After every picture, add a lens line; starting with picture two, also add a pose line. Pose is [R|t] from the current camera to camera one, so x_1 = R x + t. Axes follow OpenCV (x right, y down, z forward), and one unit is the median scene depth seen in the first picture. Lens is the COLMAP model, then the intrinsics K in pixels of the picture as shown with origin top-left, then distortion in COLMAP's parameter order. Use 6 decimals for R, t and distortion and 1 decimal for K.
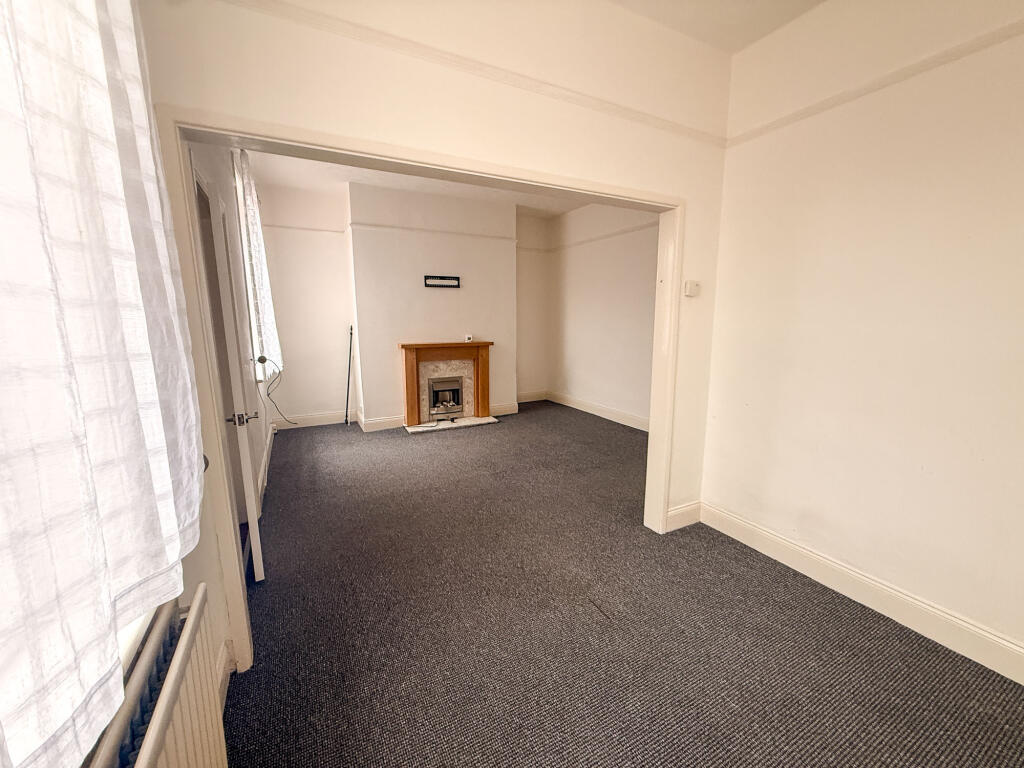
lens RADIAL K [[411.1, 0, 512.0], [0, 411.1, 384.0], [0, 0, 1]] dist [-0.001333, -0.000069]
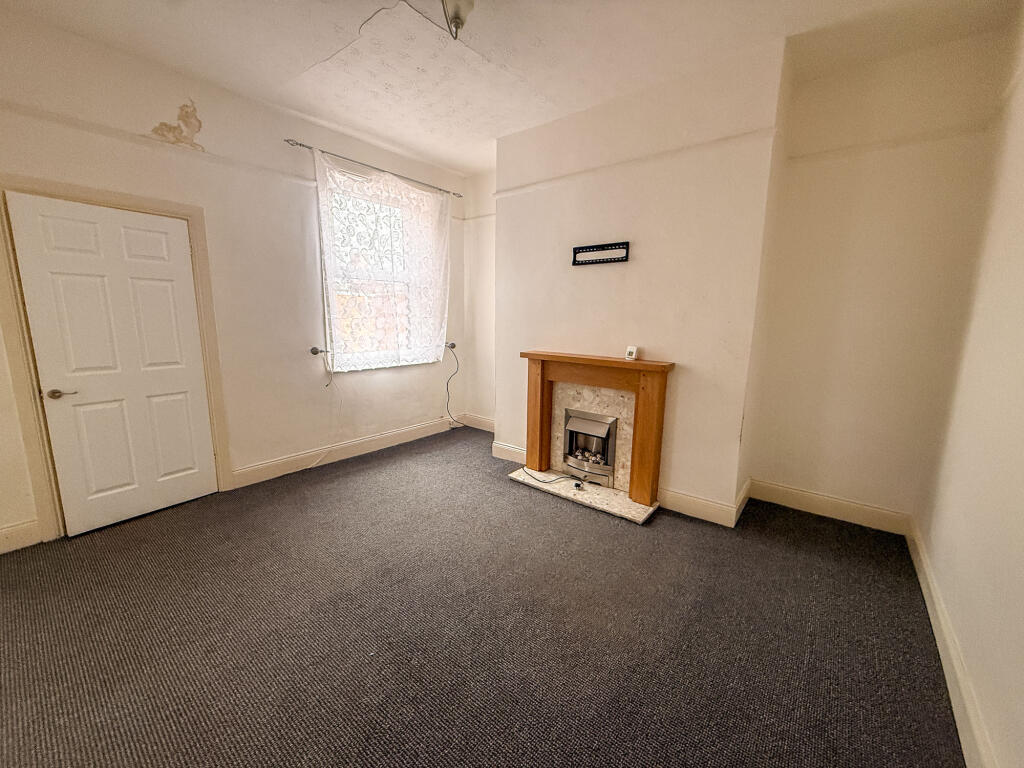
lens RADIAL K [[411.1, 0, 512.0], [0, 411.1, 384.0], [0, 0, 1]] dist [-0.001333, -0.000069]
pose [[0.395217, 0.165090, -0.903631, 0.339330], [-0.164149, 0.980576, 0.107354, -0.106118], [0.903802, 0.105902, 0.414640, 0.647477]]
